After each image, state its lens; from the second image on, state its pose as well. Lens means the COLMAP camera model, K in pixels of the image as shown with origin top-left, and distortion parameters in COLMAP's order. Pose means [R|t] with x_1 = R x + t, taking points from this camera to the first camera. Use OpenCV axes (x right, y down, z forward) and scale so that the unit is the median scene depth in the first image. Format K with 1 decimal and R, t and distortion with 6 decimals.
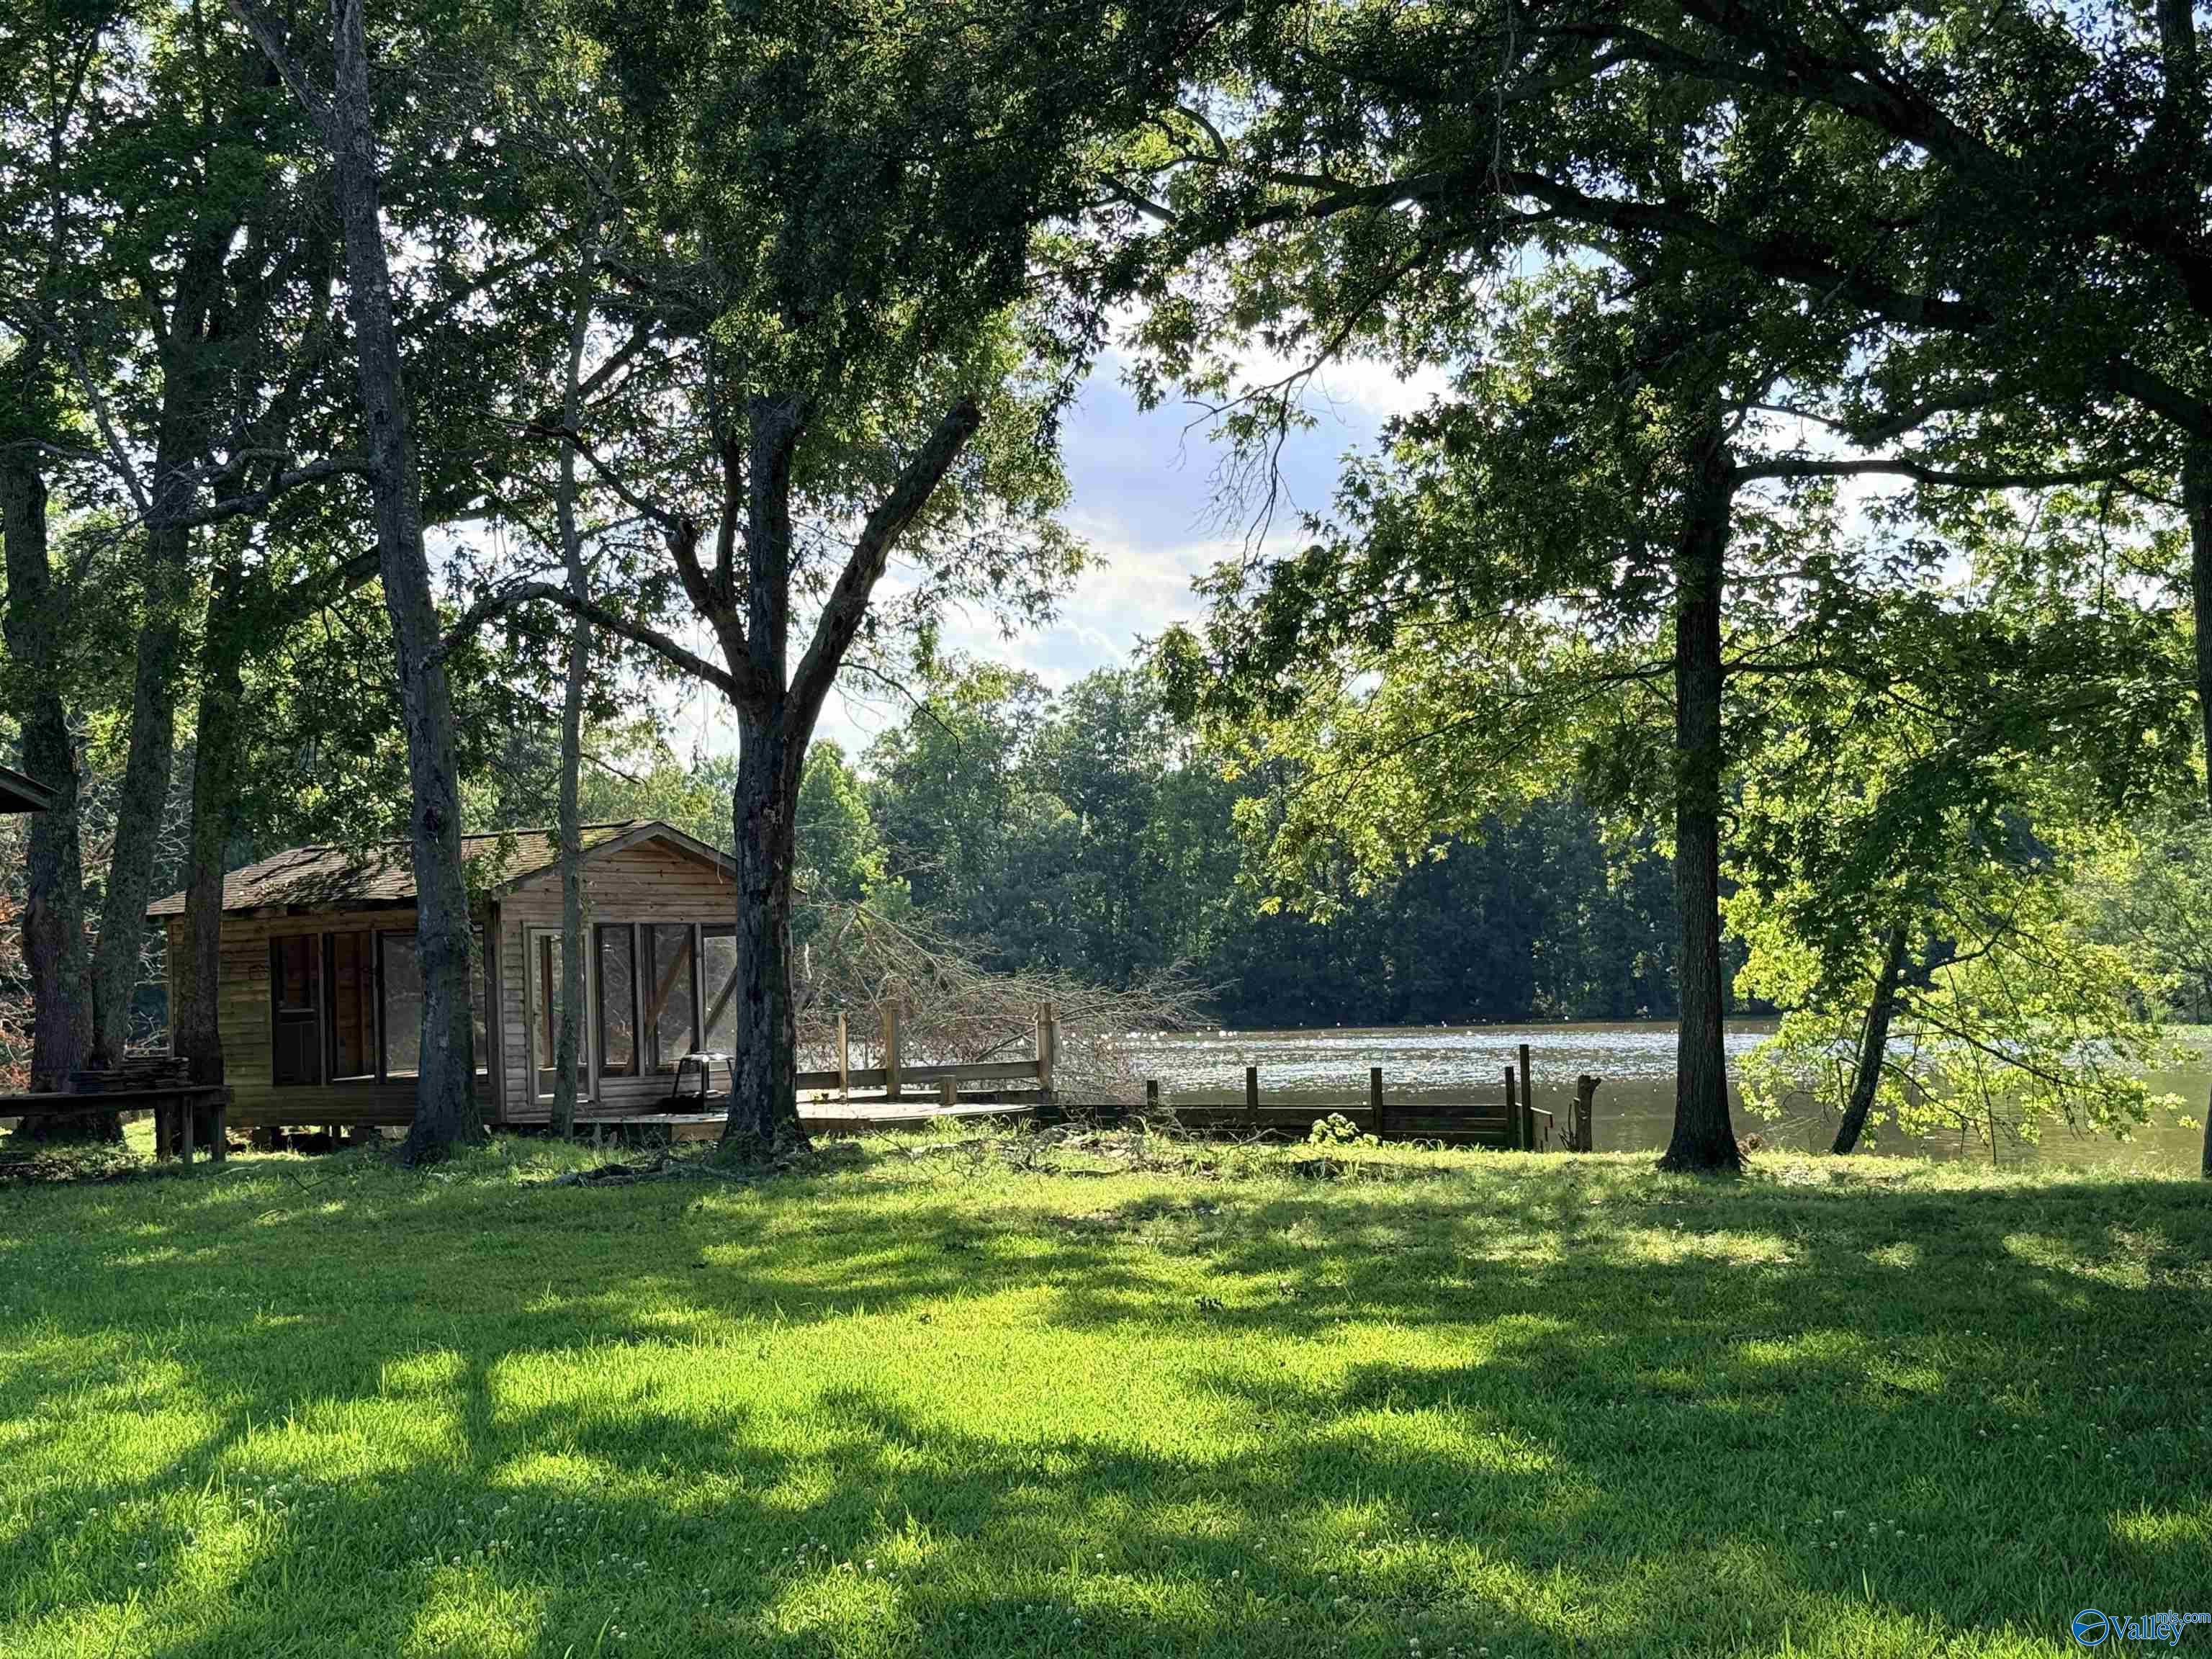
lens RADIAL K [[3043.1, 0, 1089.2], [0, 3043.1, 832.2], [0, 0, 1]] dist [0.122396, 0.000000]
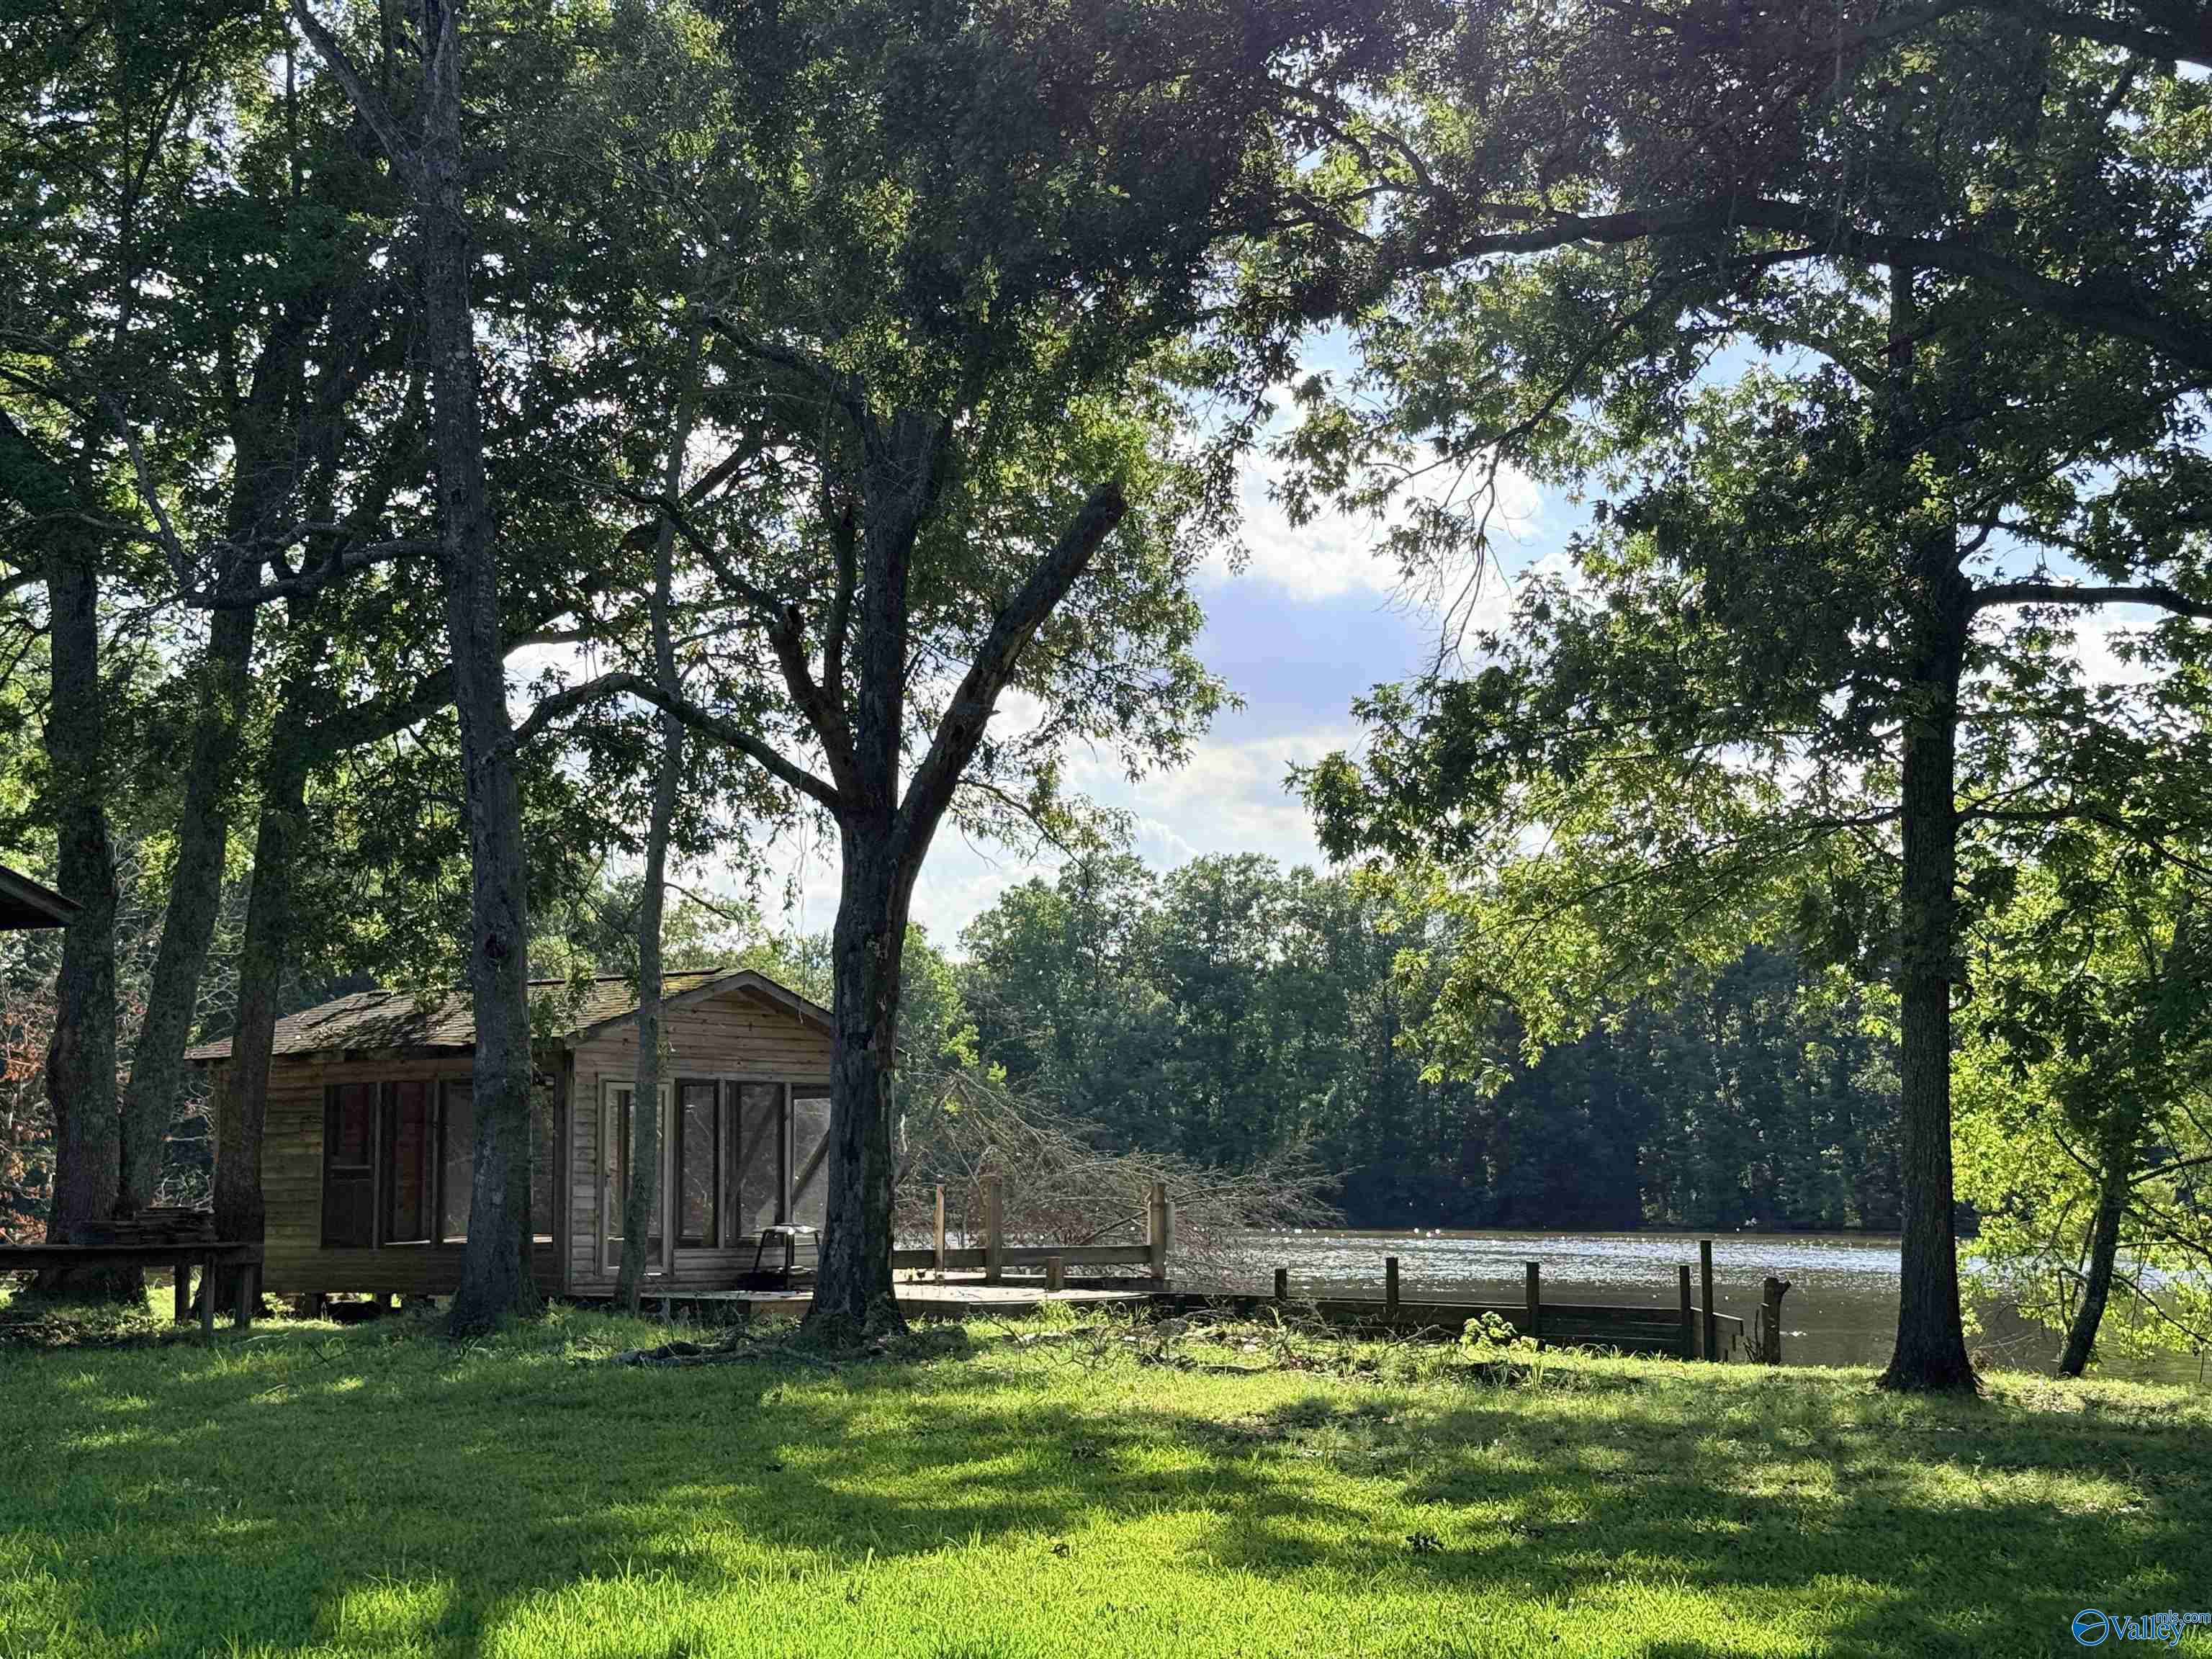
lens RADIAL K [[3043.1, 0, 1112.9], [0, 3043.1, 824.2], [0, 0, 1]] dist [0.122396, 0.000000]
pose [[0.999357, 0.026067, -0.024621, -0.012131], [-0.027628, 0.997480, -0.065346, 0.011819], [0.022855, 0.065984, 0.997559, 0.098173]]
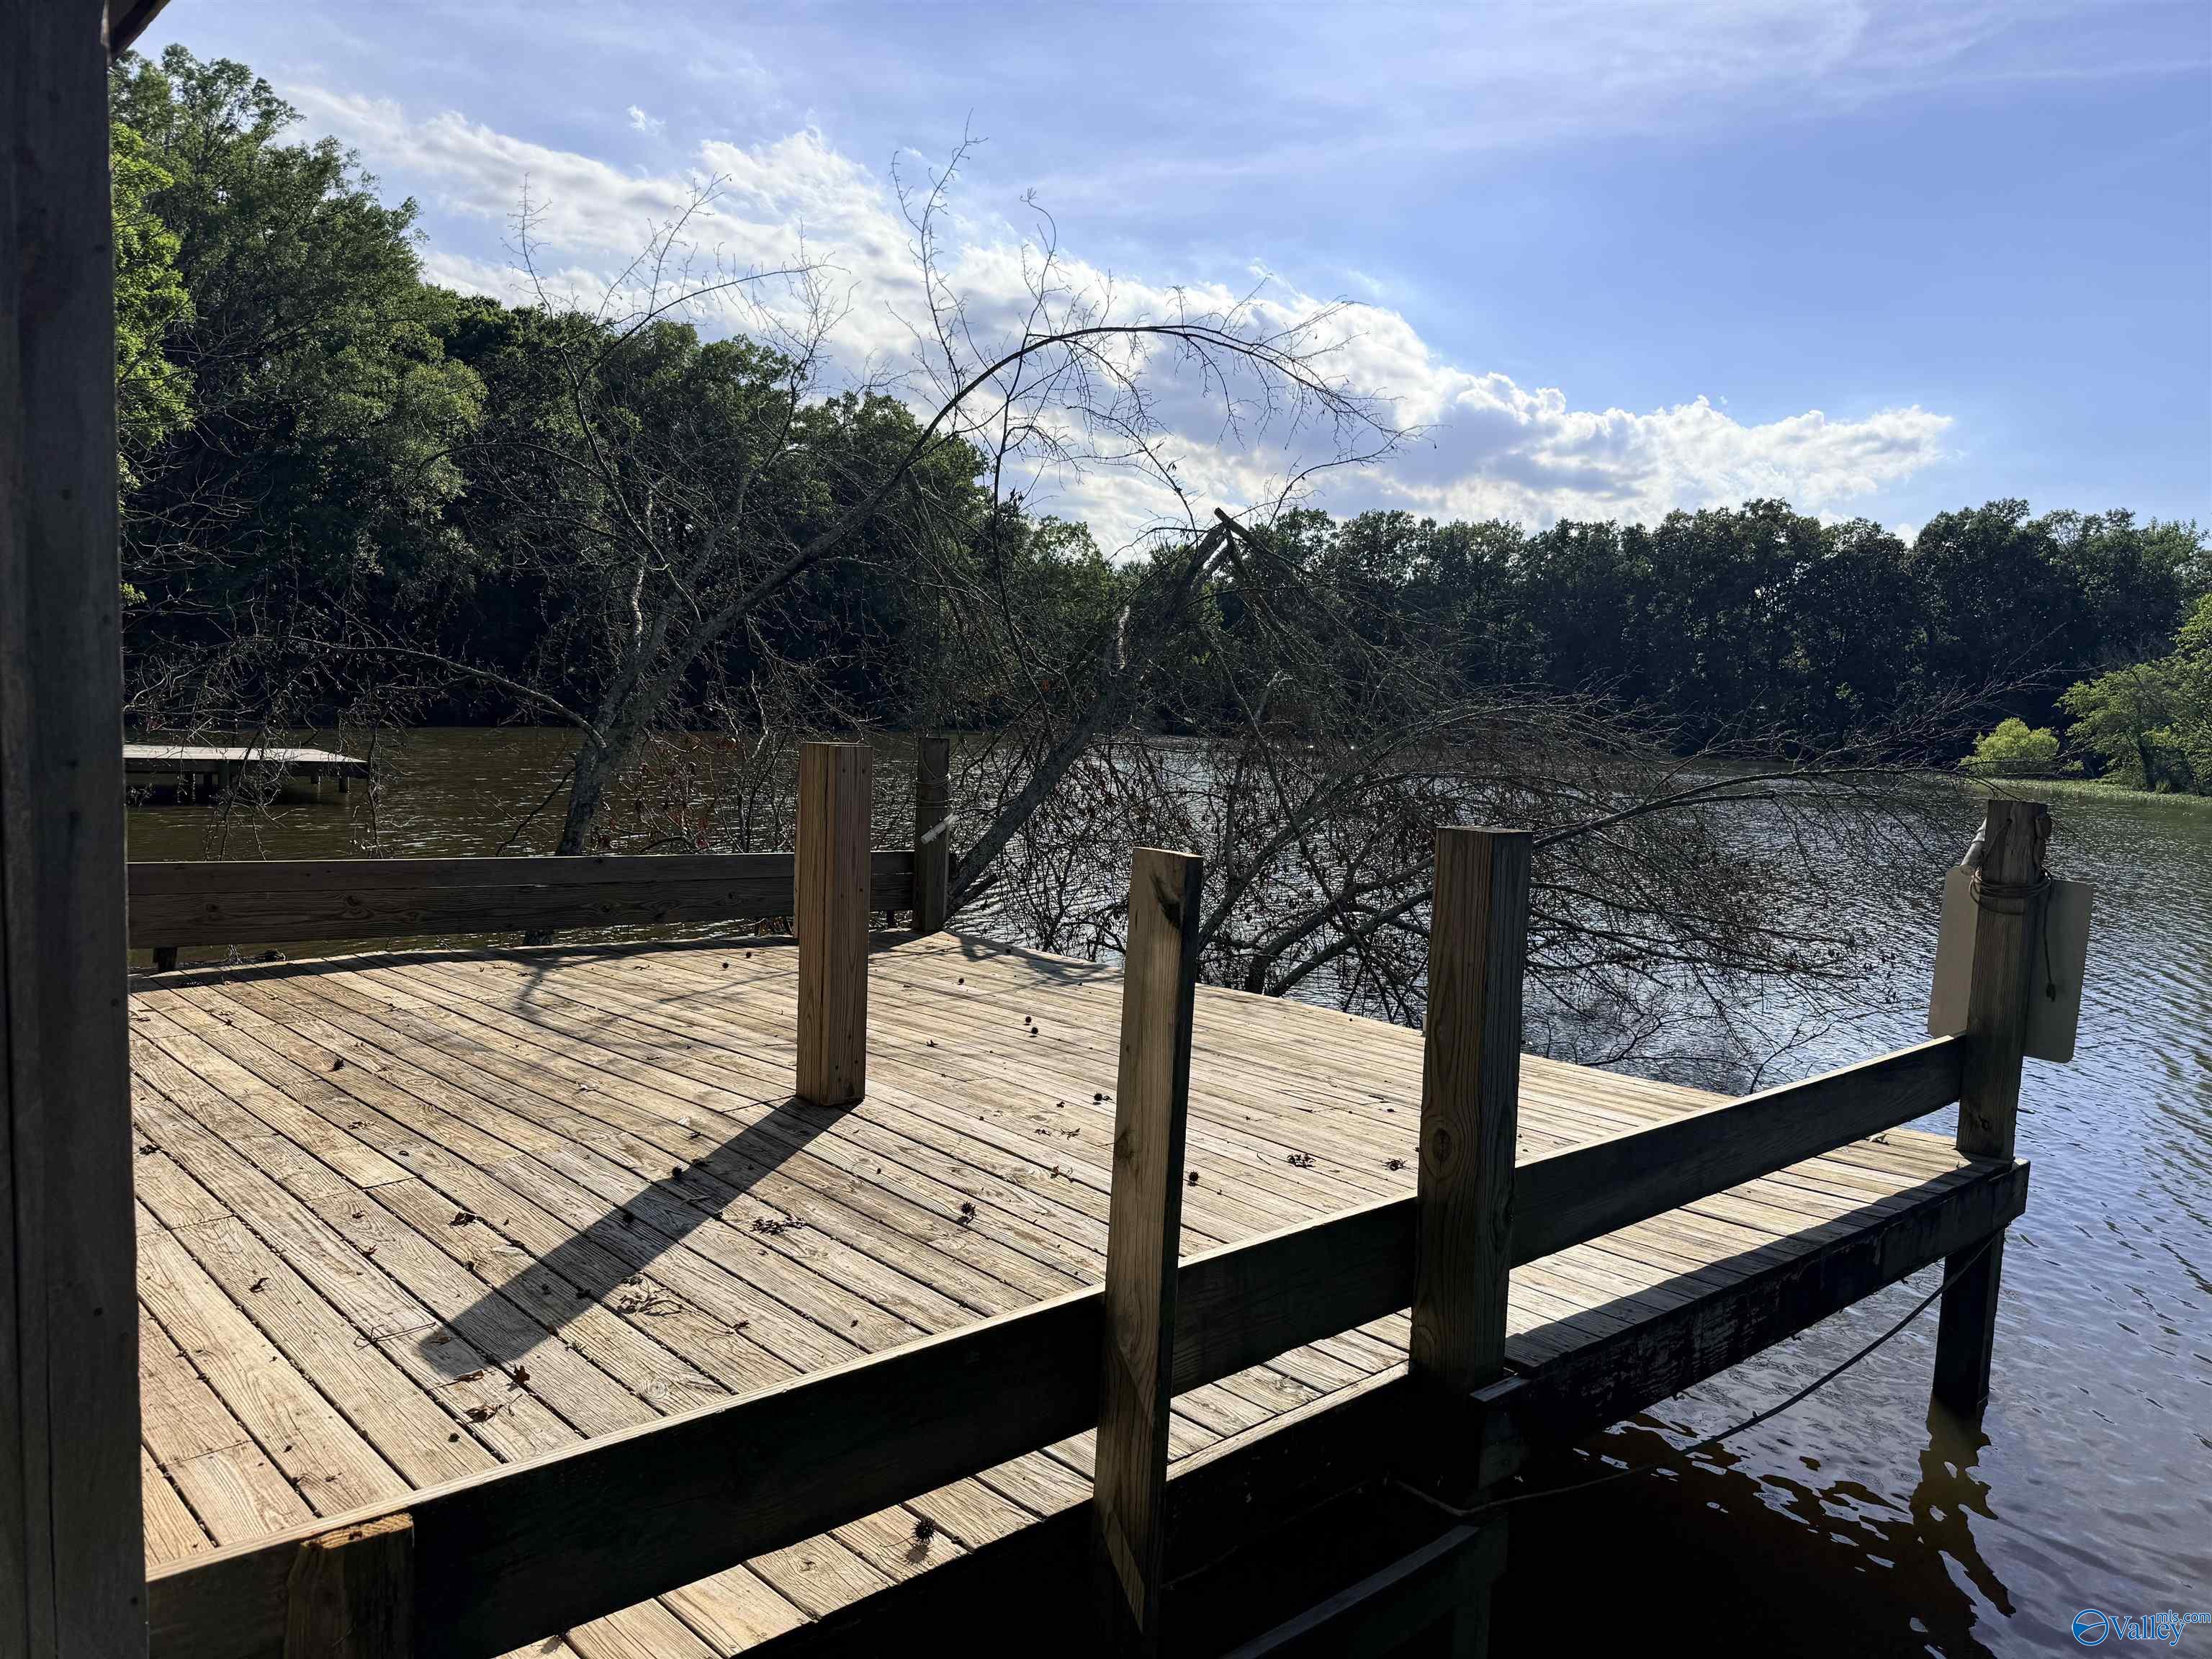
lens RADIAL K [[1539.3, 0, 1131.2], [0, 1539.3, 833.9], [0, 0, 1]] dist [0.070553, -0.094131]
pose [[0.990236, 0.079607, -0.114435, -0.093973], [-0.063396, 0.988274, 0.138907, 0.062505], [0.124151, -0.130296, 0.983671, 1.200161]]
